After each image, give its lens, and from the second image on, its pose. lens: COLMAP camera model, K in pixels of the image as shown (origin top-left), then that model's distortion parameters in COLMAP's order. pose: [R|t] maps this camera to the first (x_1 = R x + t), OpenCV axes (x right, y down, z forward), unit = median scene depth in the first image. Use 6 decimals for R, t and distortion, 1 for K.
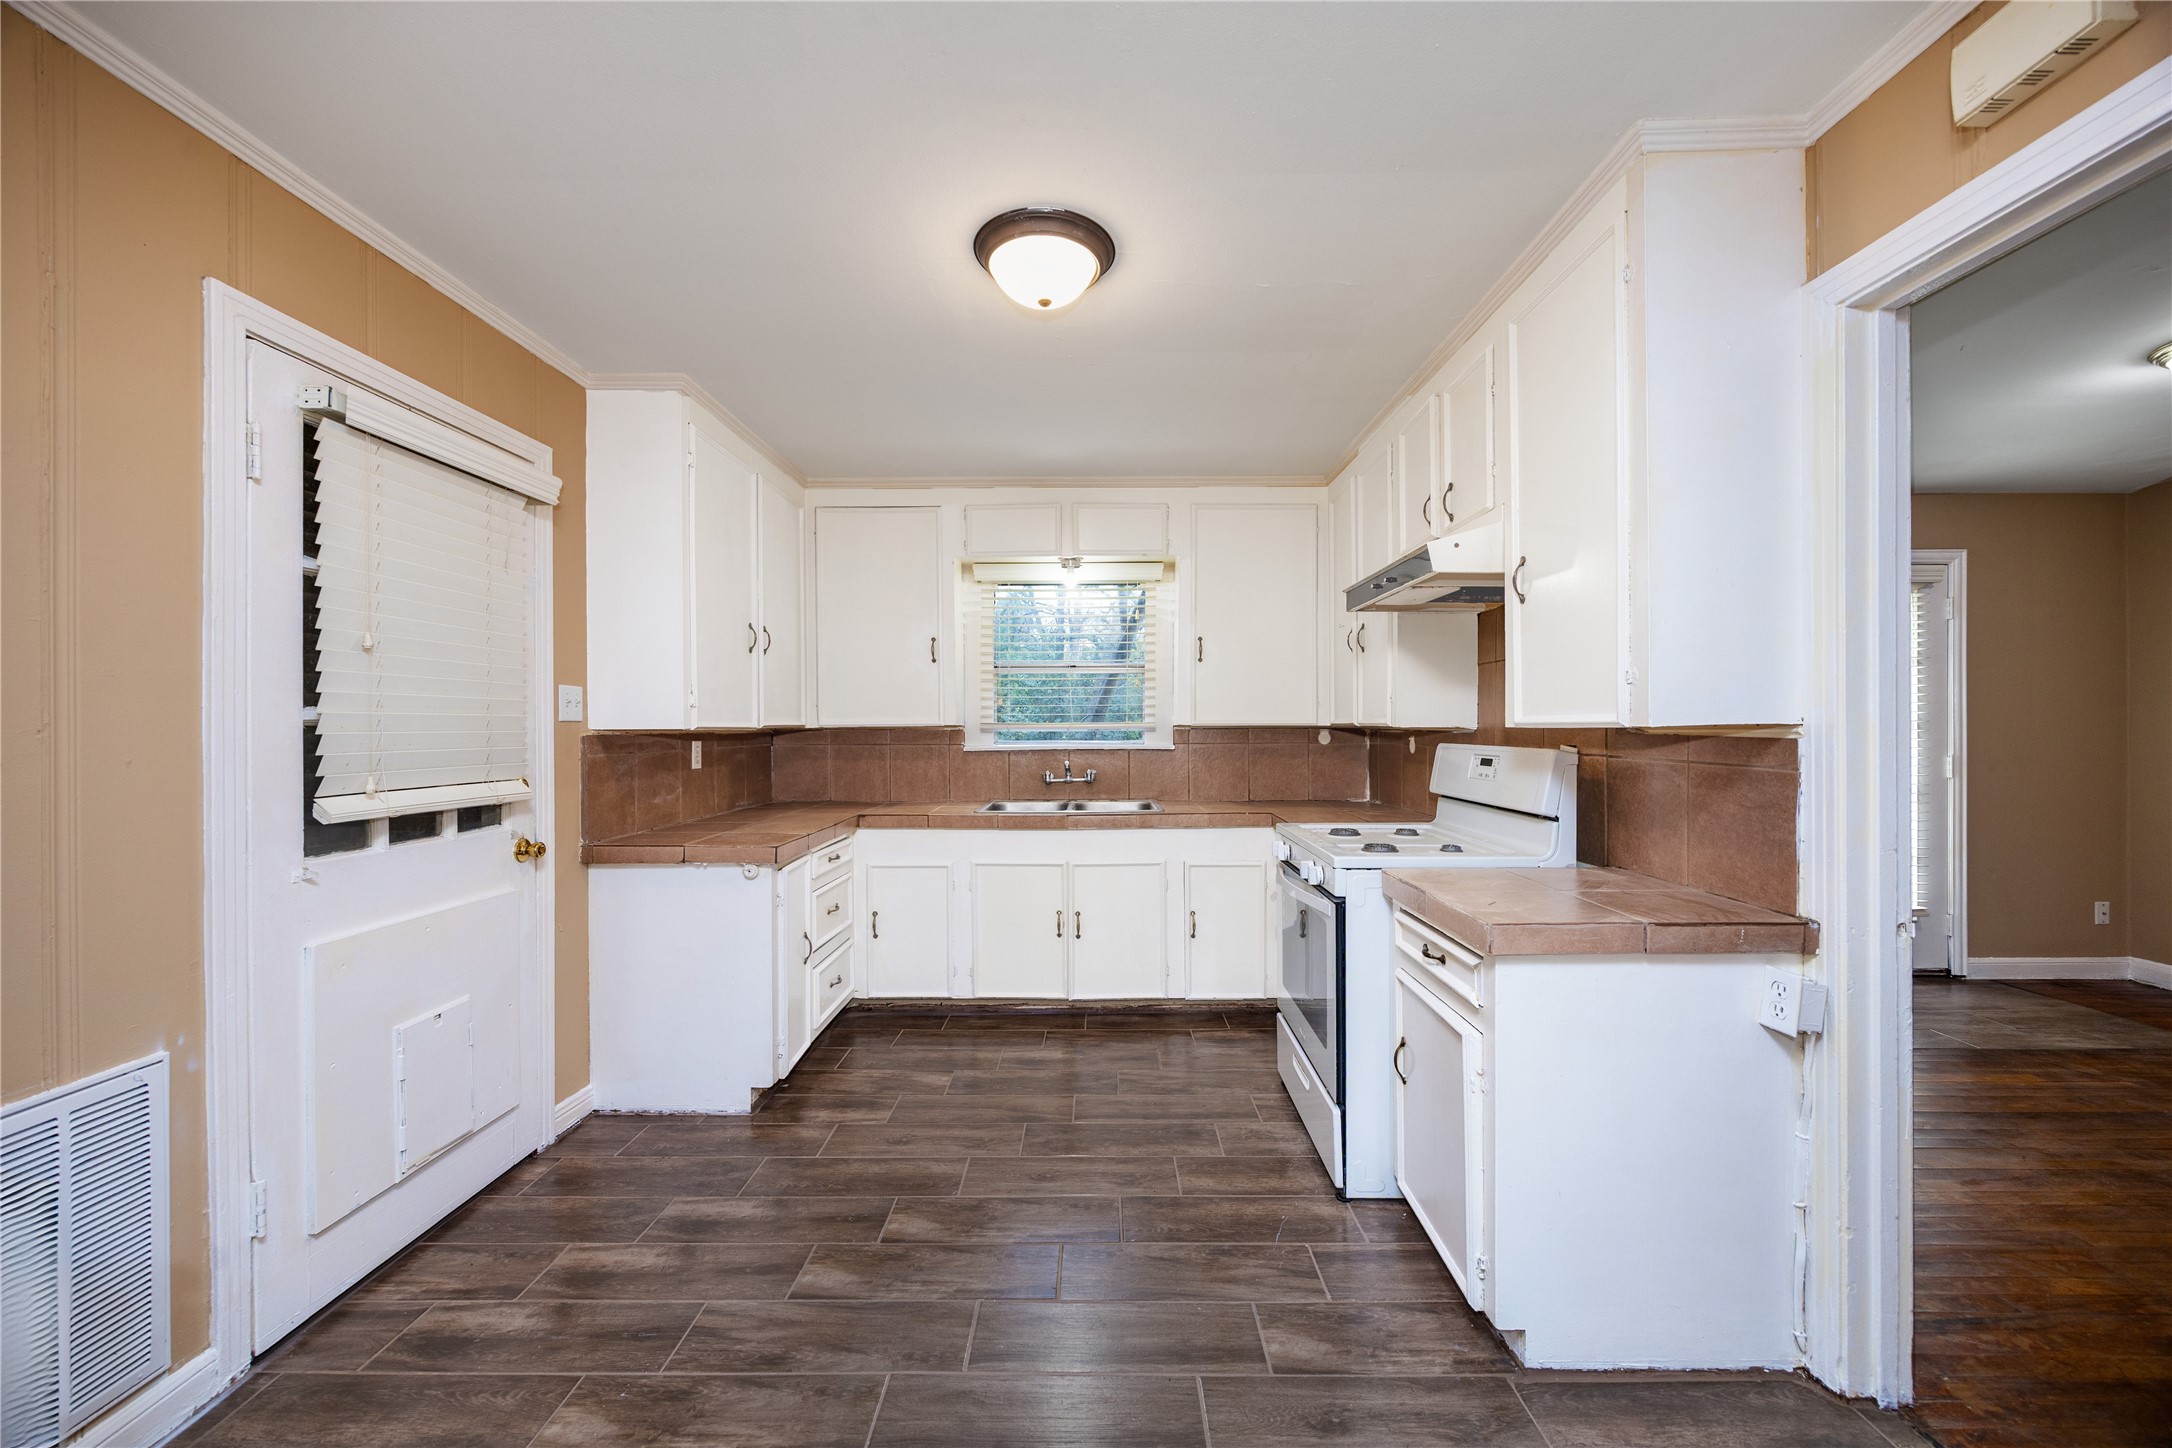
lens RADIAL K [[823.6, 0, 1088.6], [0, 823.6, 722.5], [0, 0, 1]] dist [-0.002678, -0.000041]
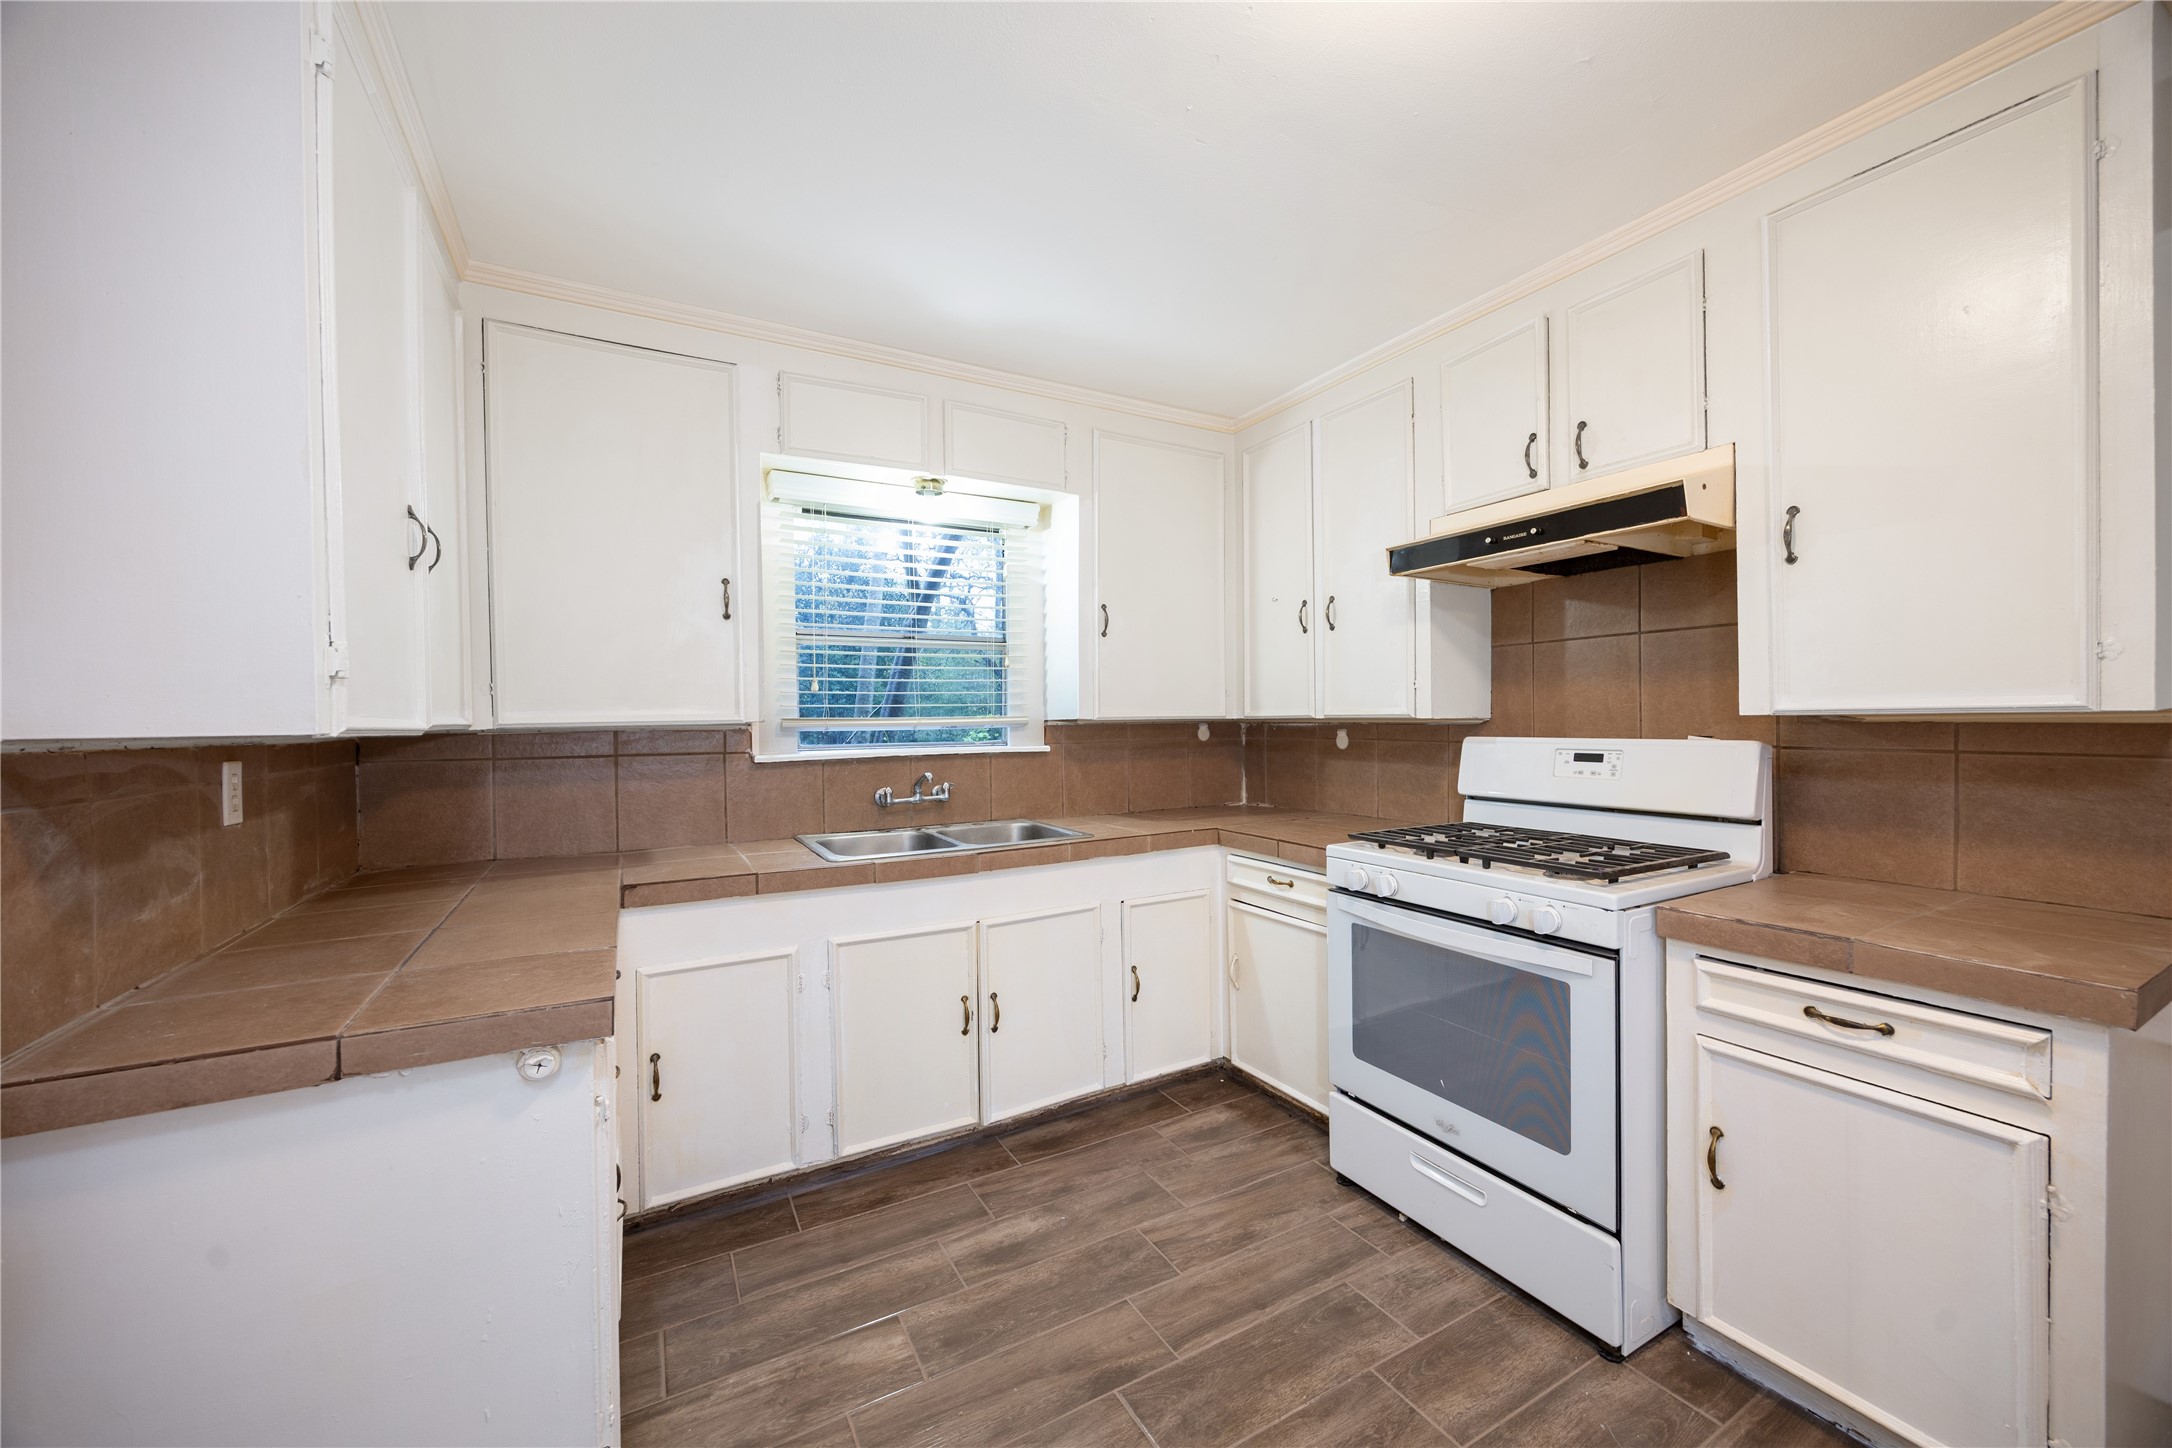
lens RADIAL K [[823.6, 0, 1090.6], [0, 823.6, 727.5], [0, 0, 1]] dist [-0.002678, -0.000041]
pose [[0.868100, -0.012288, 0.496238, -0.277348], [0.008030, 0.999910, 0.010712, 0.002334], [-0.496325, -0.005314, 0.868120, 0.363980]]
